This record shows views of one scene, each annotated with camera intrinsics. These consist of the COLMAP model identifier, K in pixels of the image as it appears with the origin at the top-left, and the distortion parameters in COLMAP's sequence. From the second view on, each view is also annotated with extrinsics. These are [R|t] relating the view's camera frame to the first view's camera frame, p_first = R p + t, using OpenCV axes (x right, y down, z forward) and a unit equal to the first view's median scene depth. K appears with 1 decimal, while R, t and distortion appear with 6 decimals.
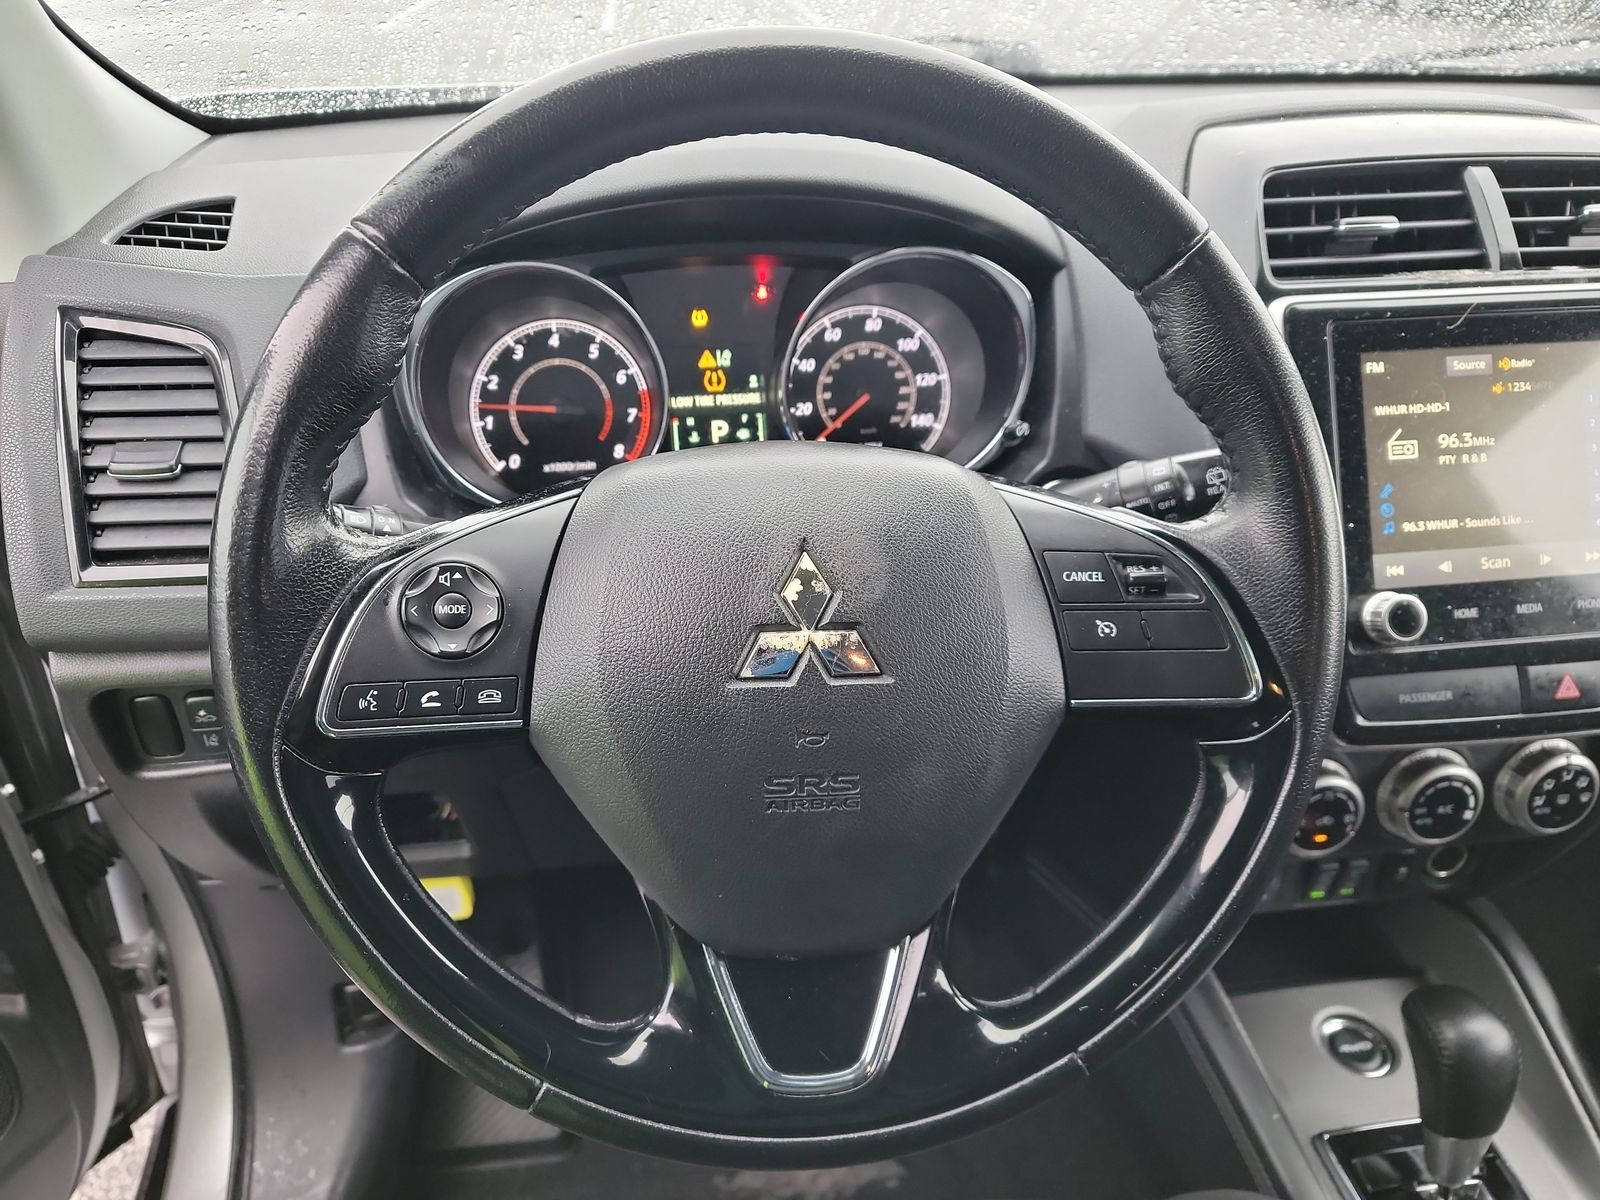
lens RADIAL K [[1110.5, 0, 751.3], [0, 1110.5, 628.9], [0, 0, 1]] dist [0.065214, -0.048444]
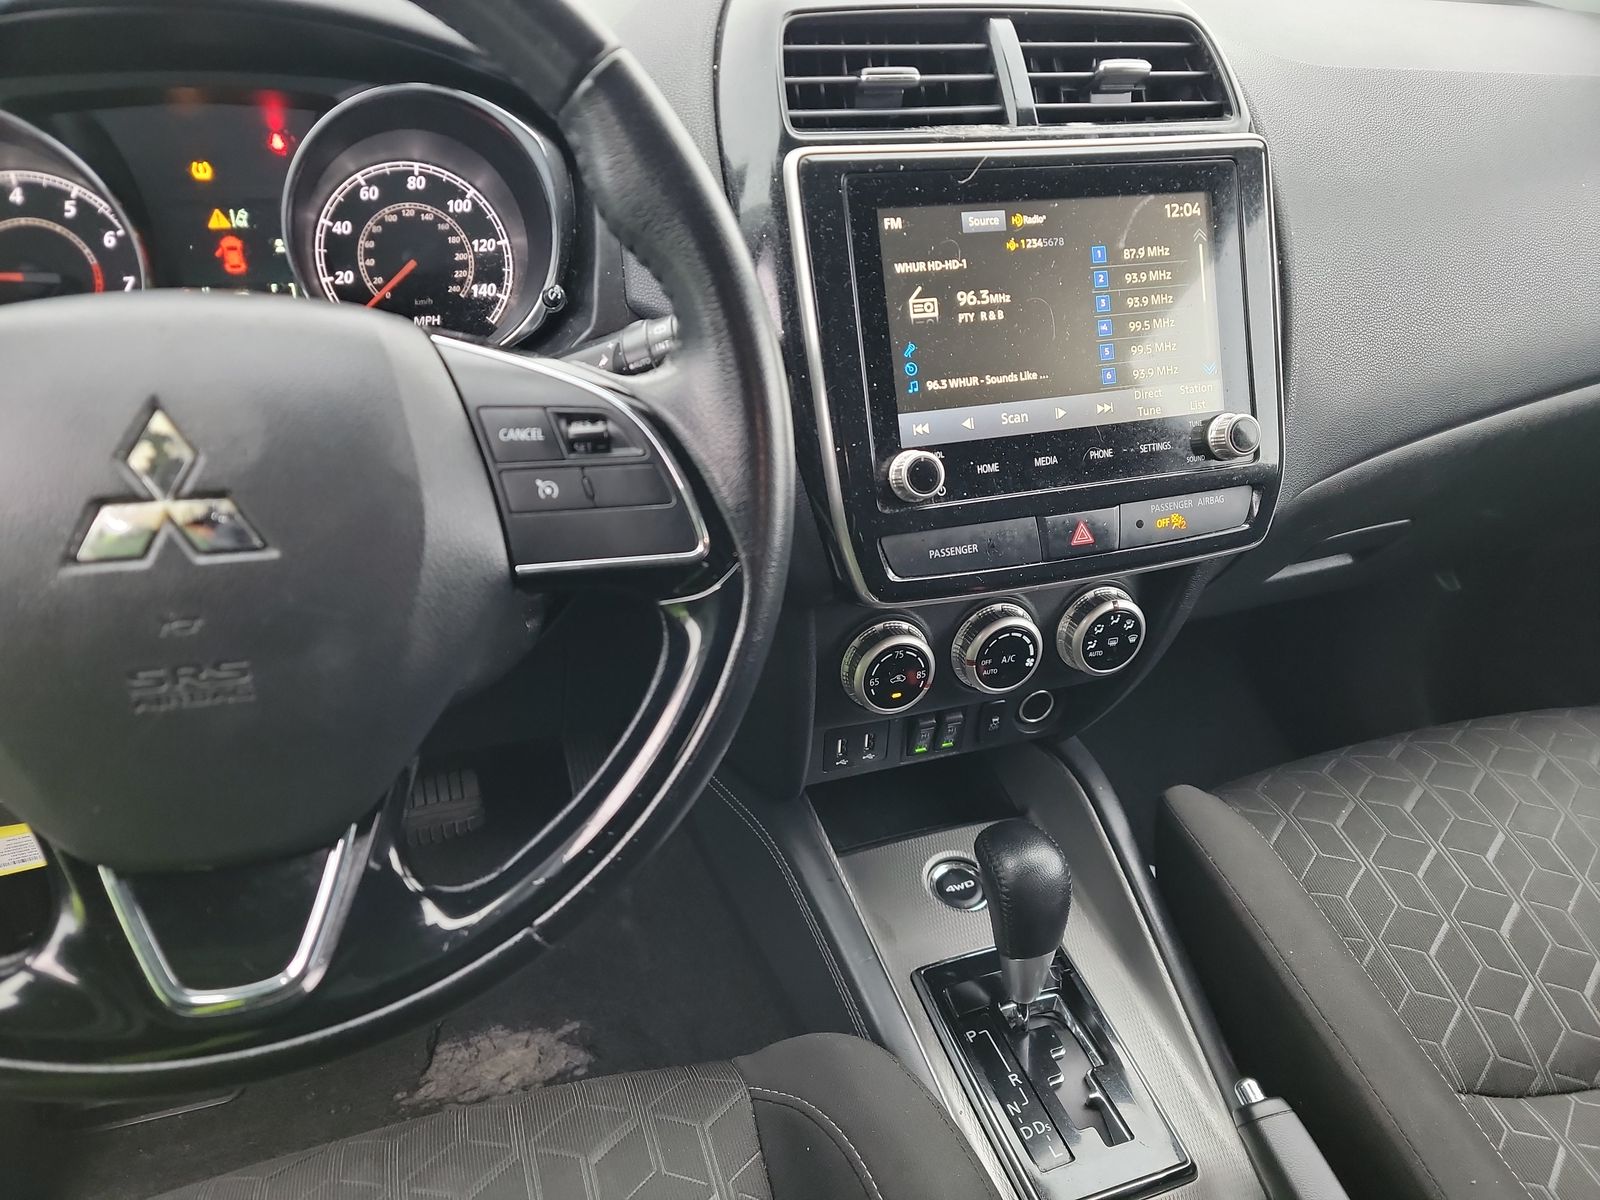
lens RADIAL K [[1110.5, 0, 740.1], [0, 1110.5, 631.6], [0, 0, 1]] dist [0.065214, -0.048444]
pose [[0.980938, -0.071858, 0.180546, 0.208805], [0.056796, 0.994565, 0.087260, 0.032741], [-0.185835, -0.075342, 0.979688, 0.025448]]
